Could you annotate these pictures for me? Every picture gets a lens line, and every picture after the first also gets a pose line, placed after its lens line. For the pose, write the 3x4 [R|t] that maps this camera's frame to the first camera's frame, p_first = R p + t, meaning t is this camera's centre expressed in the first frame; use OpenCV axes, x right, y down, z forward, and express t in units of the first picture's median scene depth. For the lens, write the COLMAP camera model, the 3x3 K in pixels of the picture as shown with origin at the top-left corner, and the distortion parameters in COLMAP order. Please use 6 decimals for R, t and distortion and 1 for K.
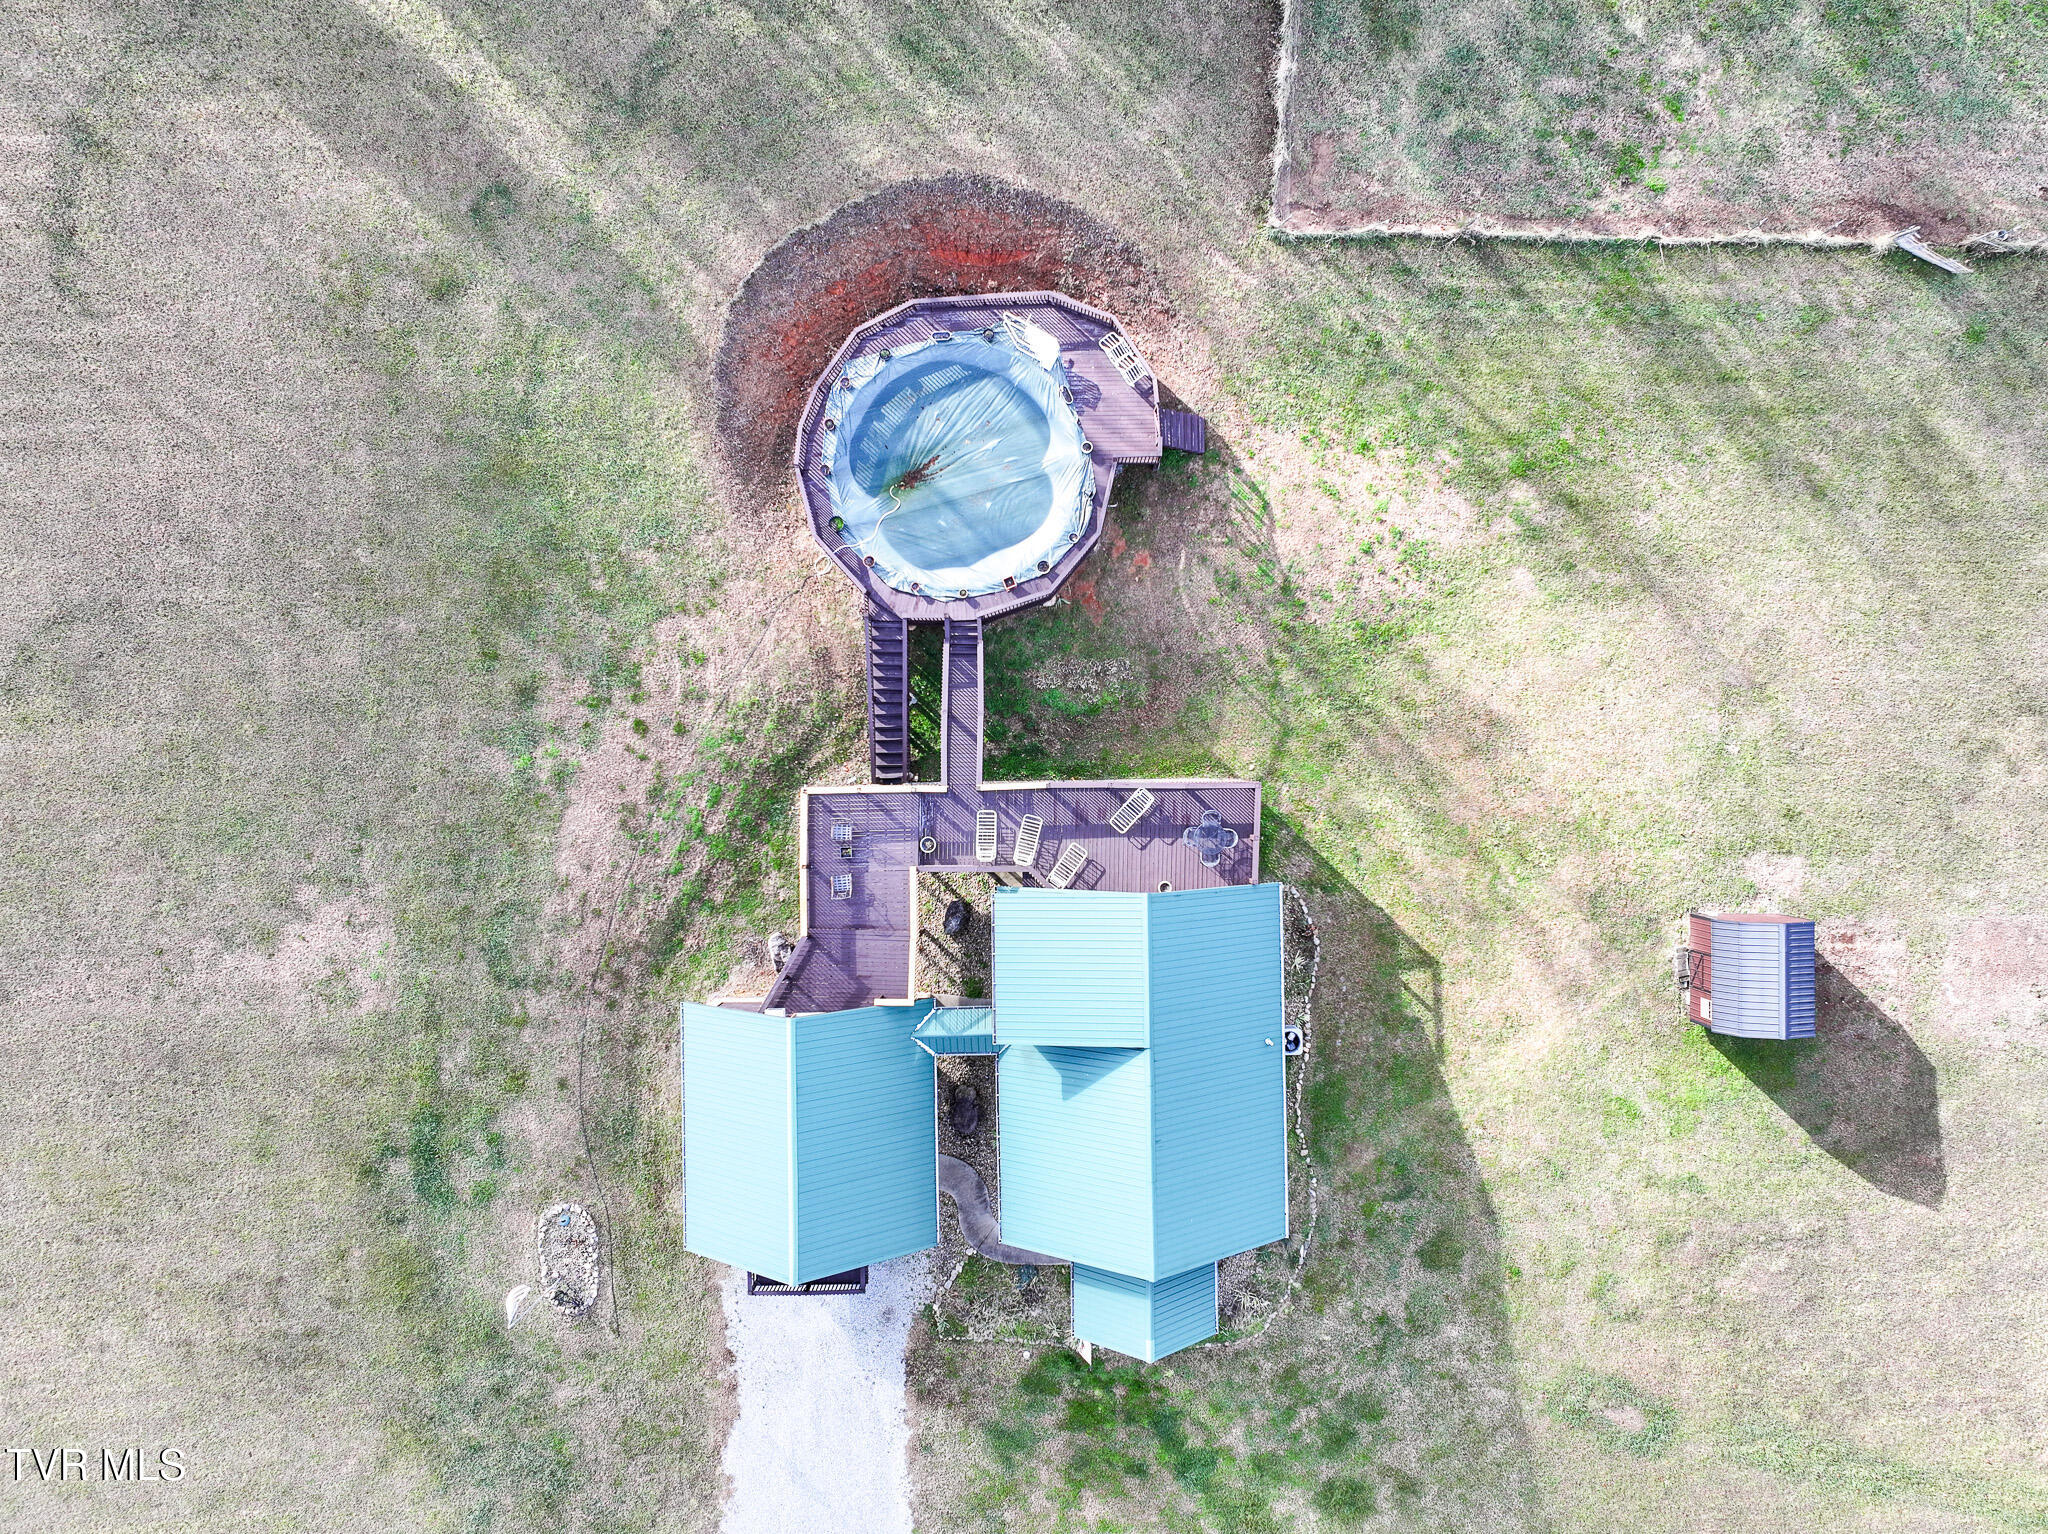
lens RADIAL K [[1433.3, 0, 1031.4], [0, 1433.3, 767.6], [0, 0, 1]] dist [0.002290, 0.007982]
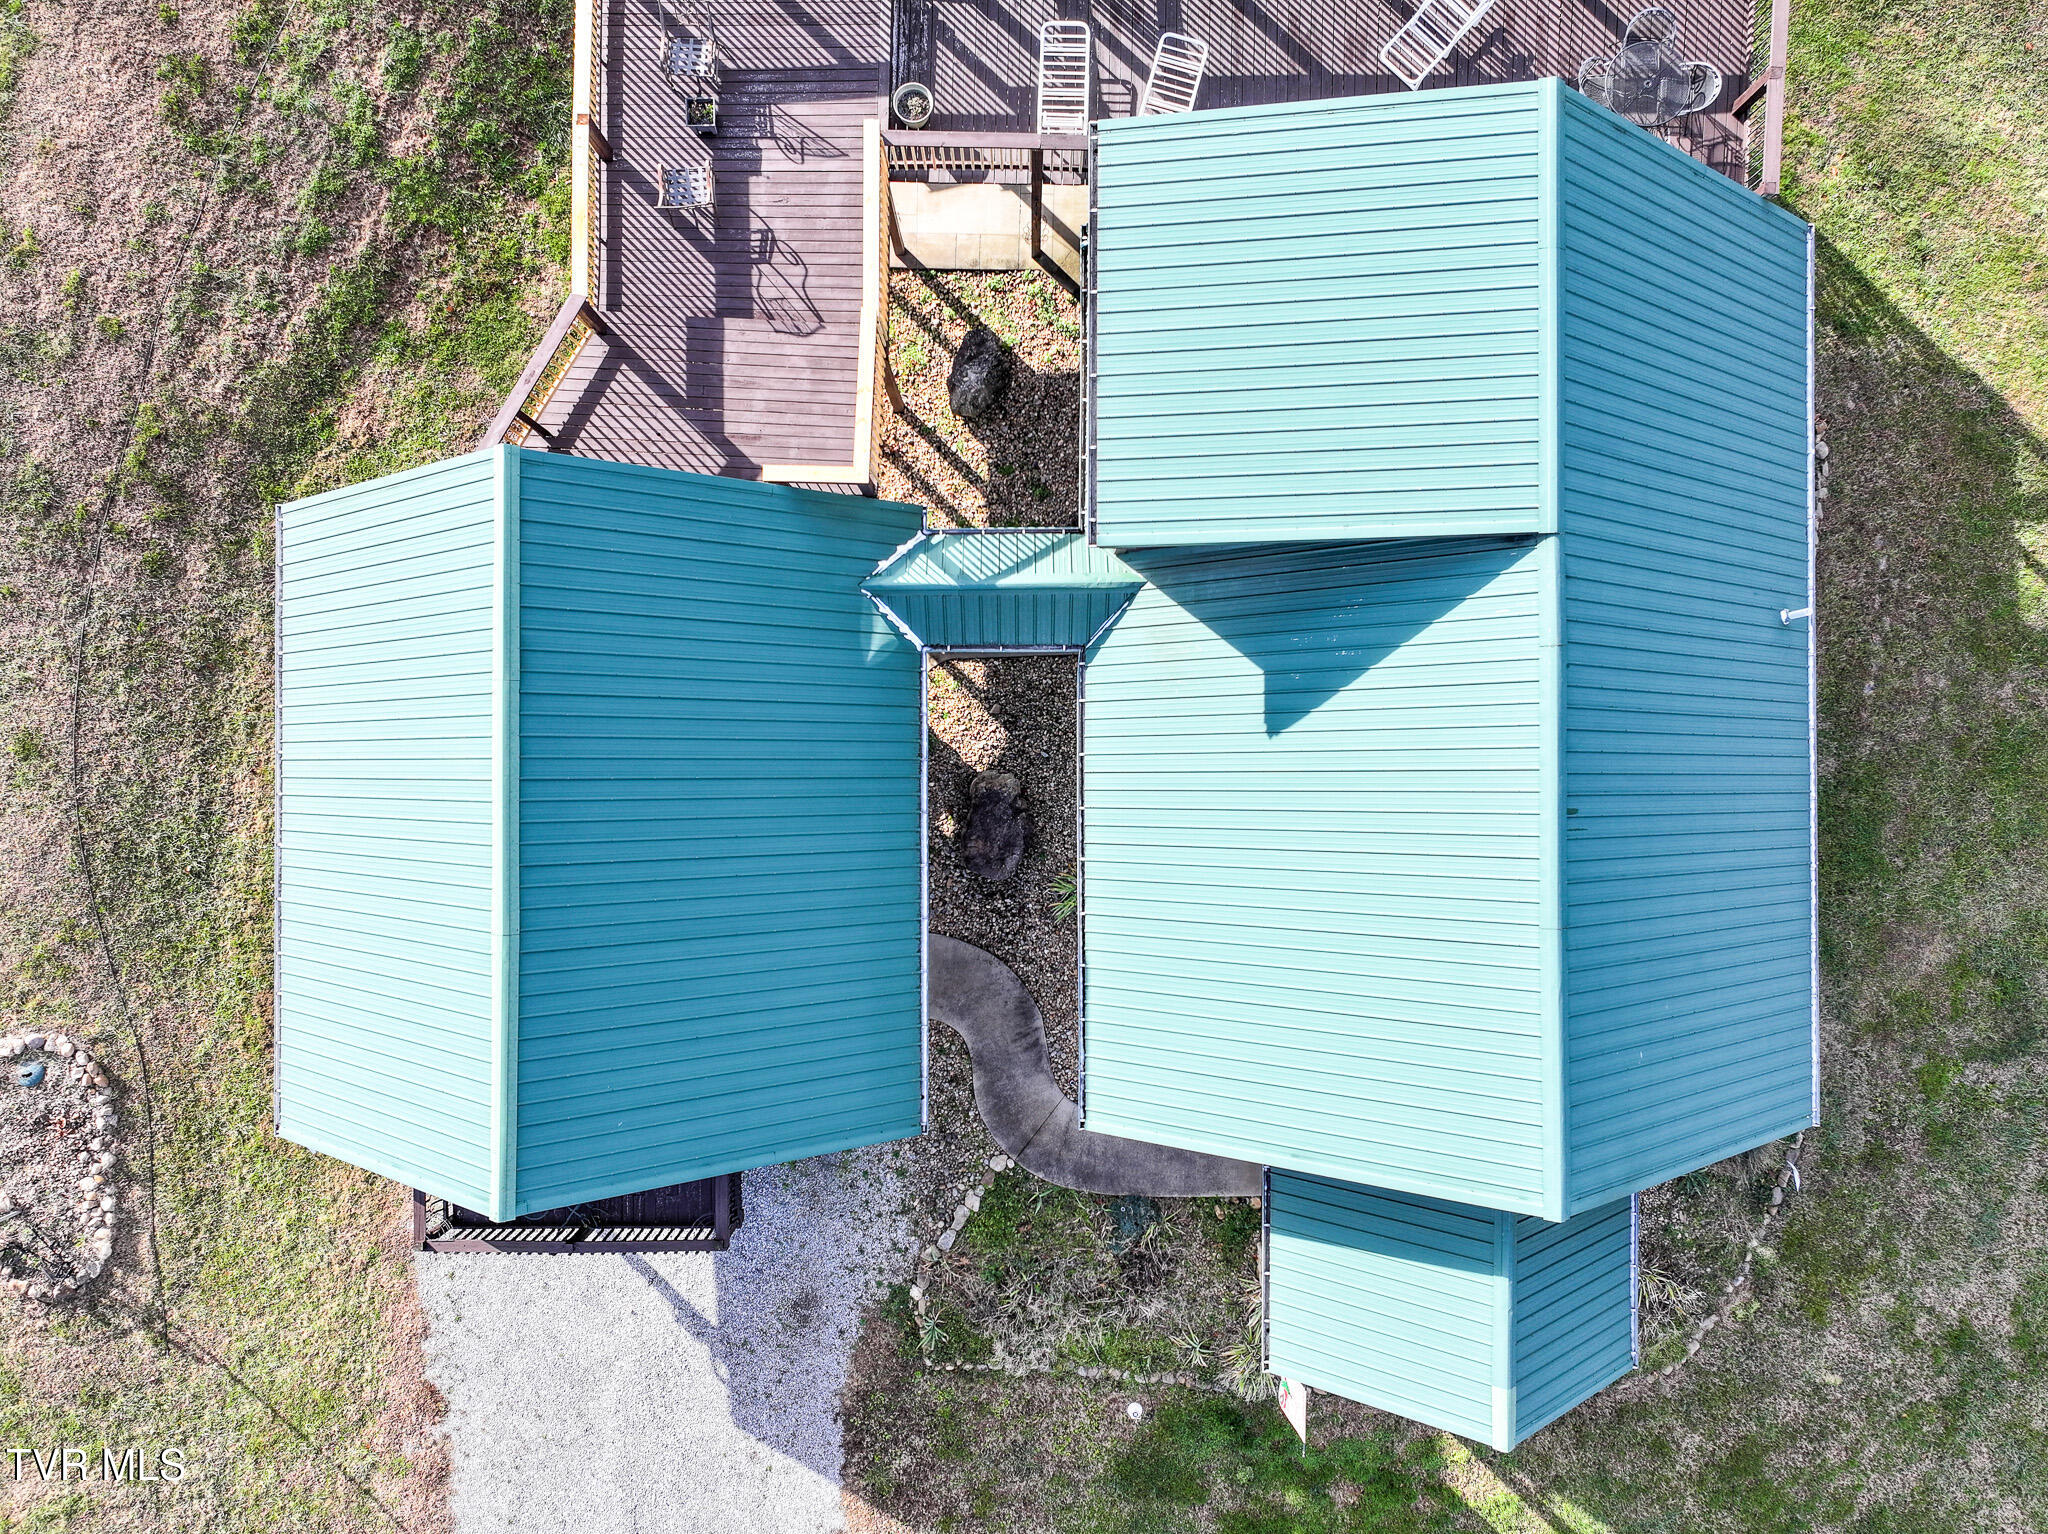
lens RADIAL K [[1454.2, 0, 1043.0], [0, 1454.2, 768.8], [0, 0, 1]] dist [-0.012056, 0.030450]
pose [[0.999862, 0.015898, 0.004836, -0.033753], [-0.015903, 0.999873, 0.001027, 0.219800], [-0.004819, -0.001104, 0.999988, 0.569040]]
